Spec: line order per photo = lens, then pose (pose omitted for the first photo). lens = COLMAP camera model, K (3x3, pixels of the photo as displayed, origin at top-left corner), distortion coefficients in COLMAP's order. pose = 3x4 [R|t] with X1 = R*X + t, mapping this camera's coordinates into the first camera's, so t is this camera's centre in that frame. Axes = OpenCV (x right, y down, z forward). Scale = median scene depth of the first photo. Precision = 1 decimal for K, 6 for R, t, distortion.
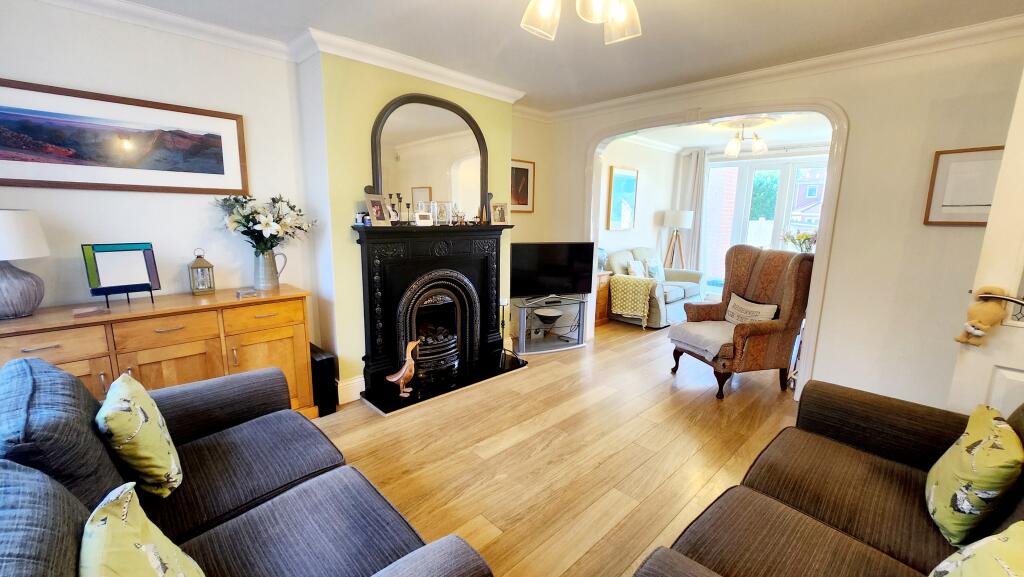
lens RADIAL K [[431.9, 0, 509.9], [0, 431.9, 292.6], [0, 0, 1]] dist [-0.000602, 0.000031]
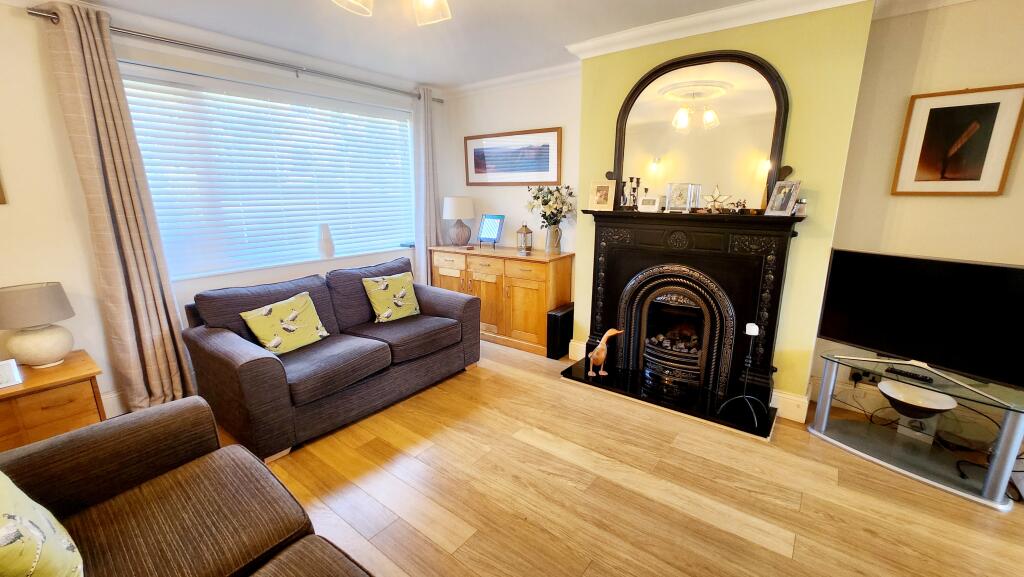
lens RADIAL K [[415.8, 0, 512.0], [0, 415.8, 288.5], [0, 0, 1]] dist [0.002775, 0.000290]
pose [[0.136145, 0.206065, -0.969021, 0.646715], [-0.180146, 0.966971, 0.180319, -0.105736], [0.974172, 0.150016, 0.168770, 0.601515]]
